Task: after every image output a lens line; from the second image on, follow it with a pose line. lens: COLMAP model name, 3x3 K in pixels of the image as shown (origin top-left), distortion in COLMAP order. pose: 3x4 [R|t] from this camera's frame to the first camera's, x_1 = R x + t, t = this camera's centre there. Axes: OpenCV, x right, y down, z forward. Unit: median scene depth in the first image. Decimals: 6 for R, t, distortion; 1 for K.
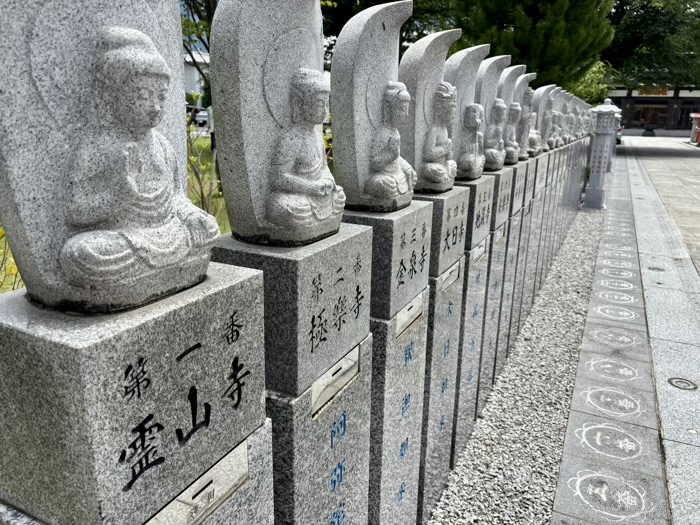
lens RADIAL K [[518.0, 0, 354.4], [0, 518.0, 255.5], [0, 0, 1]] dist [0.050048, -0.056669]
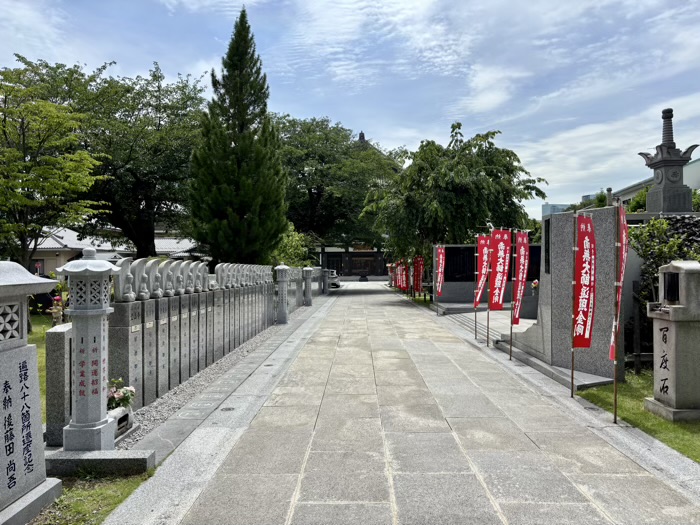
lens RADIAL K [[518.0, 0, 357.0], [0, 518.0, 263.0], [0, 0, 1]] dist [0.050048, -0.056669]
pose [[0.897338, -0.022292, 0.440781, -0.075895], [0.139545, 0.961819, -0.235440, 0.188266], [-0.418703, 0.272778, 0.866187, -0.772135]]
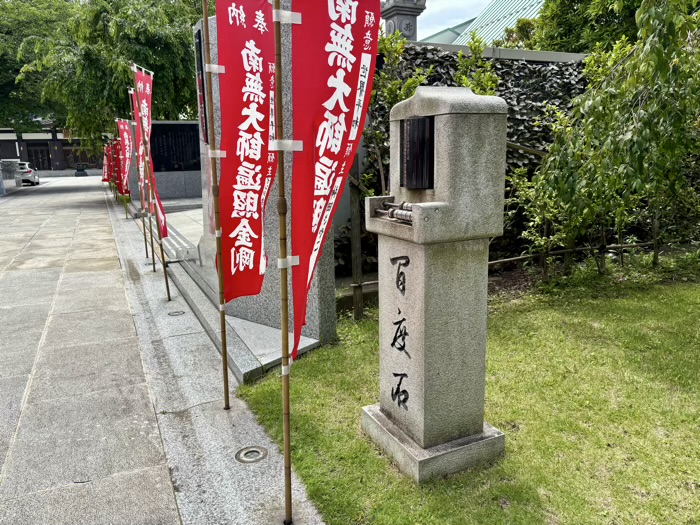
lens RADIAL K [[518.0, 0, 358.9], [0, 518.0, 259.4], [0, 0, 1]] dist [0.050048, -0.056669]
pose [[0.605966, -0.187387, 0.773105, 0.427939], [0.240479, 0.969540, 0.046510, 0.140630], [-0.758271, 0.157732, 0.632571, -0.434682]]
